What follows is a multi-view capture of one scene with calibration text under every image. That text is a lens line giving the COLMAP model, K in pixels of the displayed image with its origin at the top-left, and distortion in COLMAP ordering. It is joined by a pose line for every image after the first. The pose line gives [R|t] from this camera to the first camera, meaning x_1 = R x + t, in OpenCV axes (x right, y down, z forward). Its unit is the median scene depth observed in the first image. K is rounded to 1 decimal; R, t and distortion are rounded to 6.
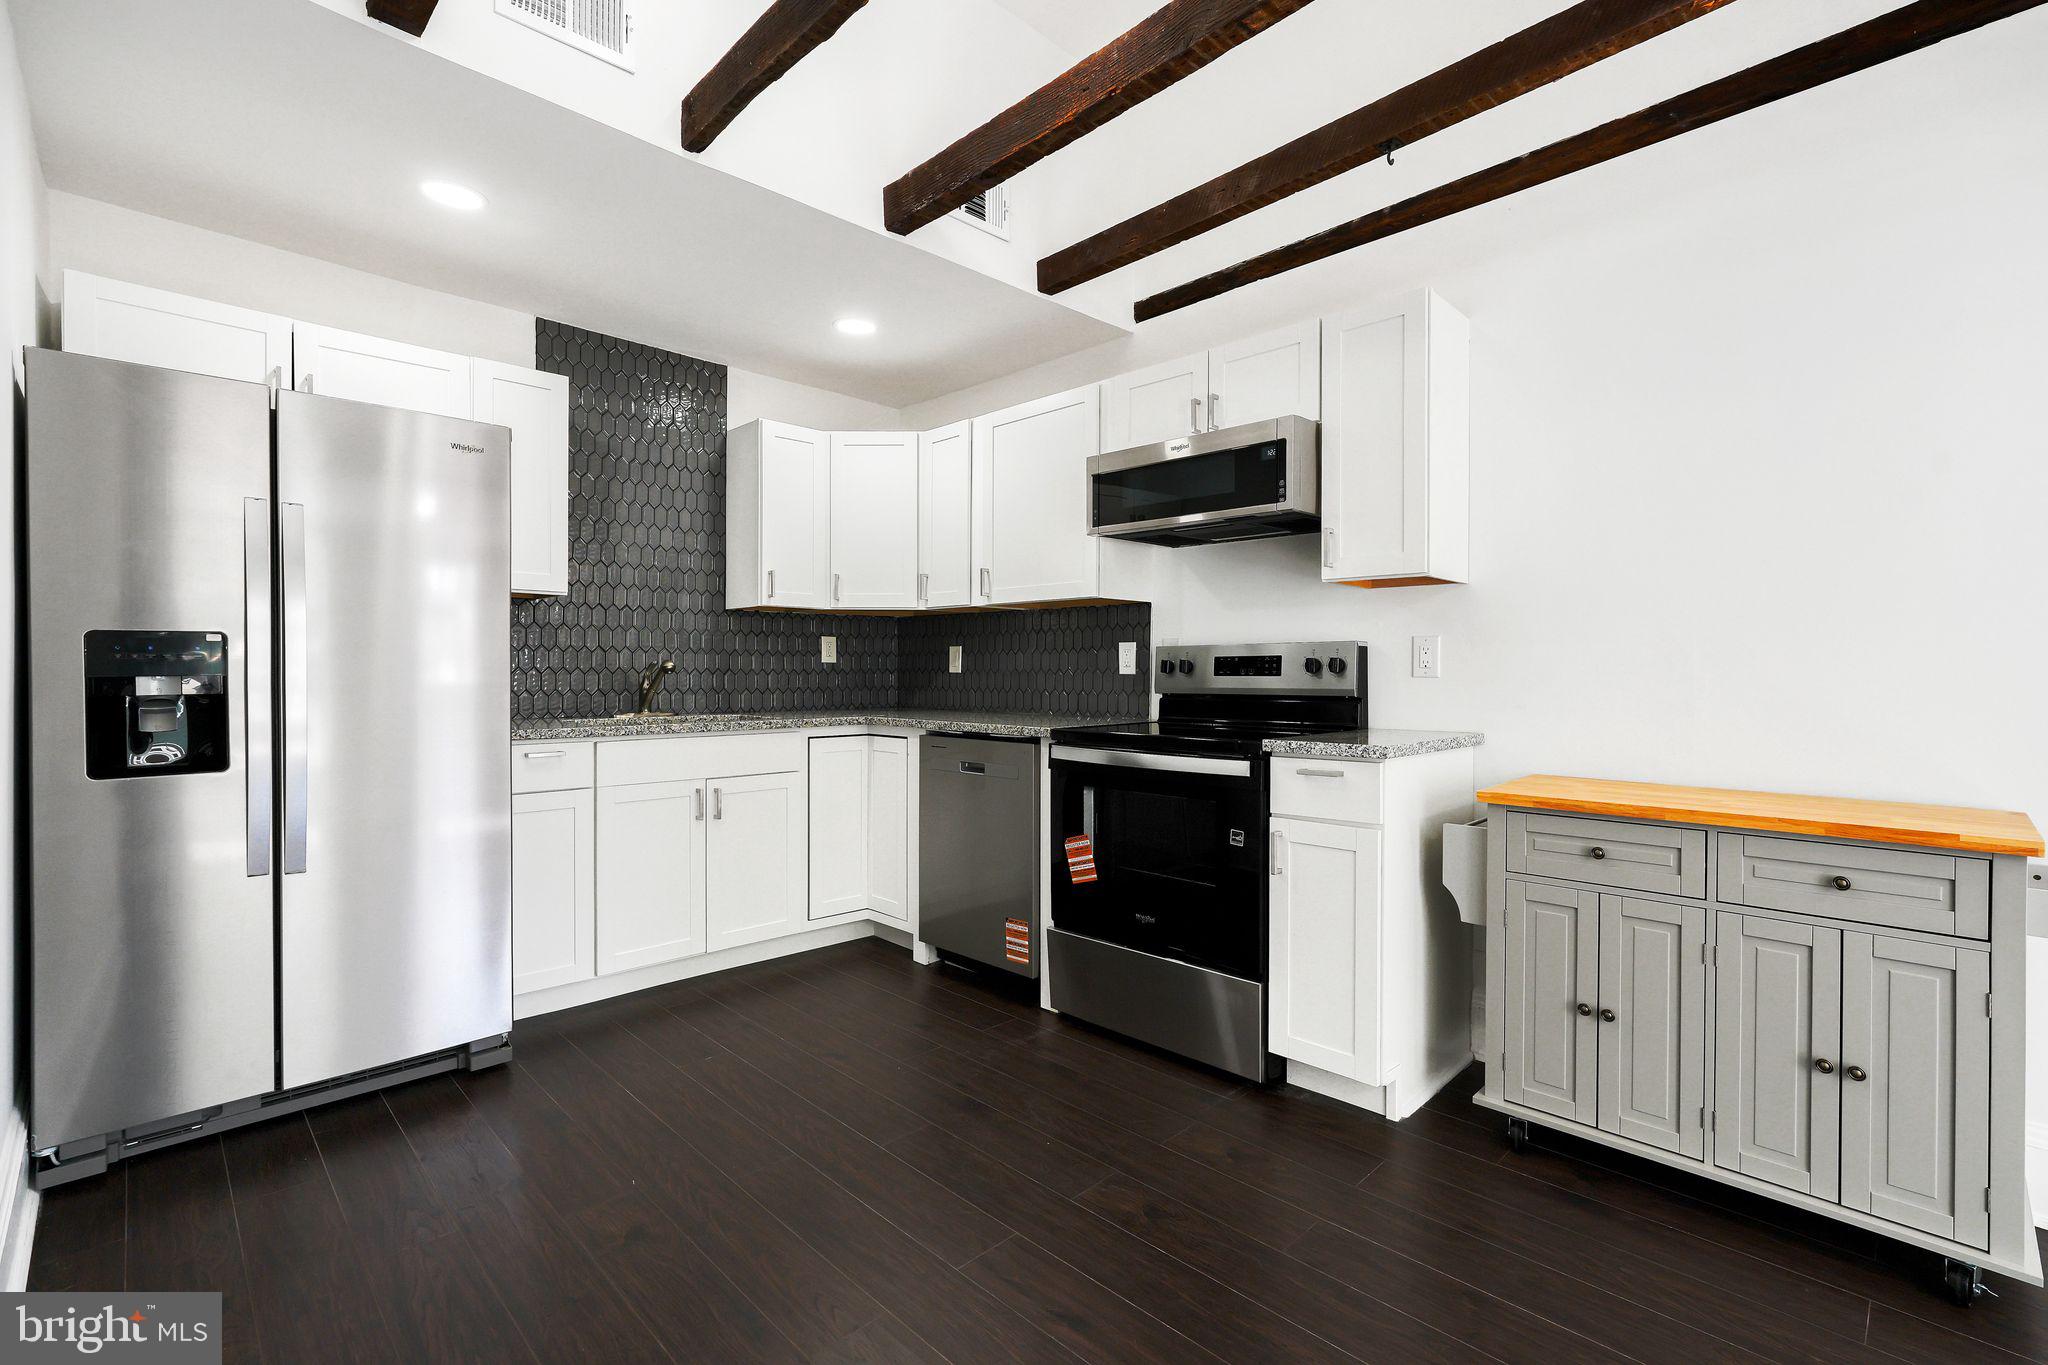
lens RADIAL K [[917.0, 0, 1024.1], [0, 917.0, 676.0], [0, 0, 1]] dist [0.004784, 0.000845]
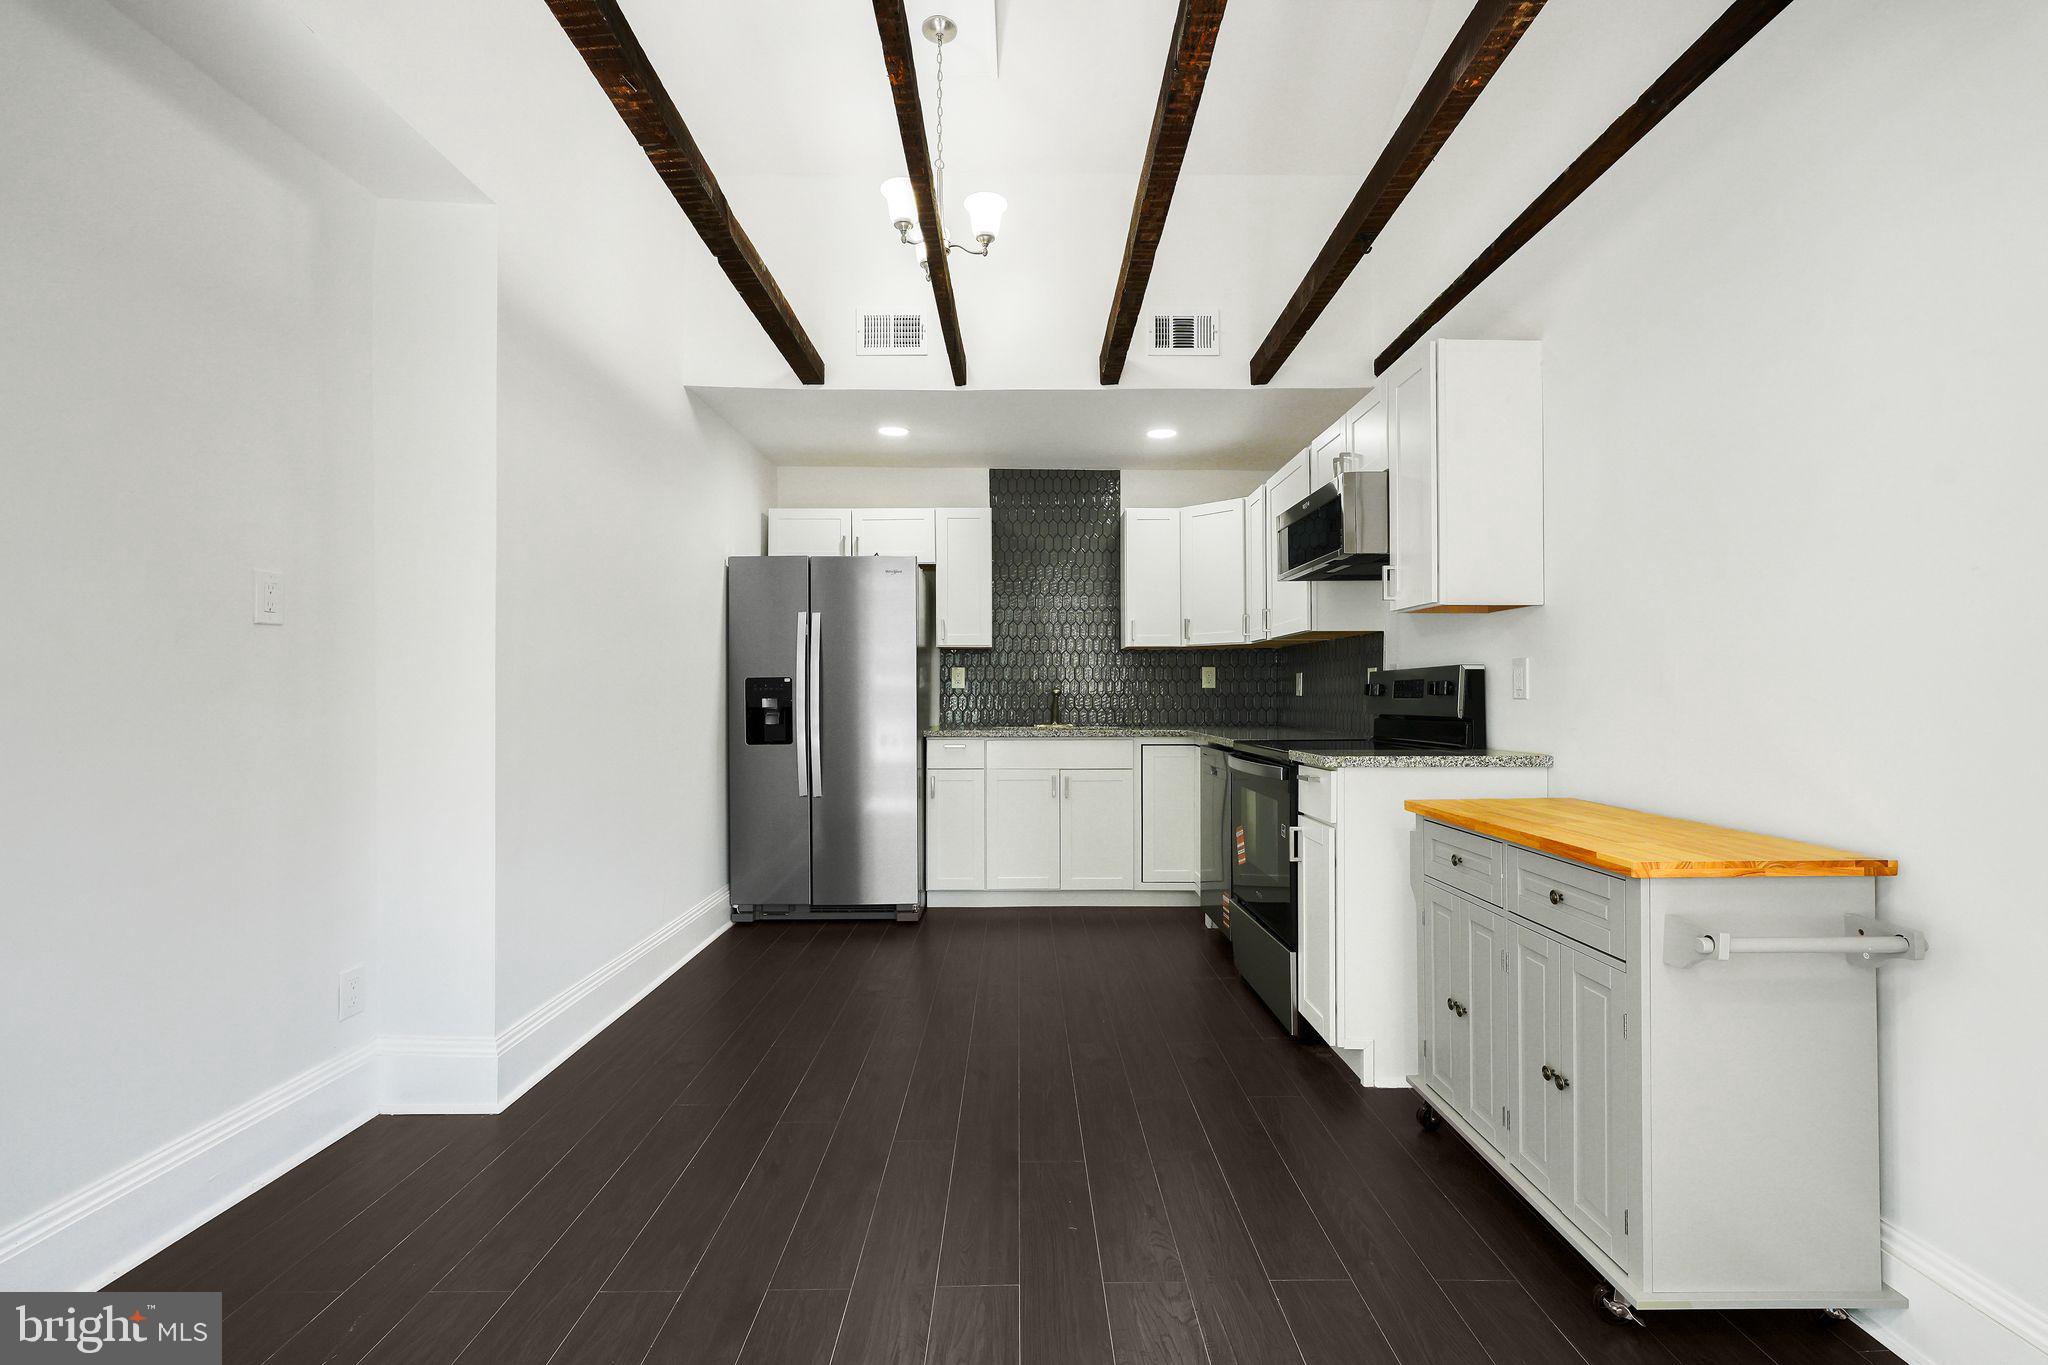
lens RADIAL K [[917.0, 0, 1020.1], [0, 917.0, 692.2], [0, 0, 1]] dist [0.004784, 0.000845]
pose [[0.717799, -0.005594, -0.696228, 0.588045], [-0.000344, 0.999965, -0.008389, 0.001717], [0.696250, 0.006261, 0.717772, -0.081656]]
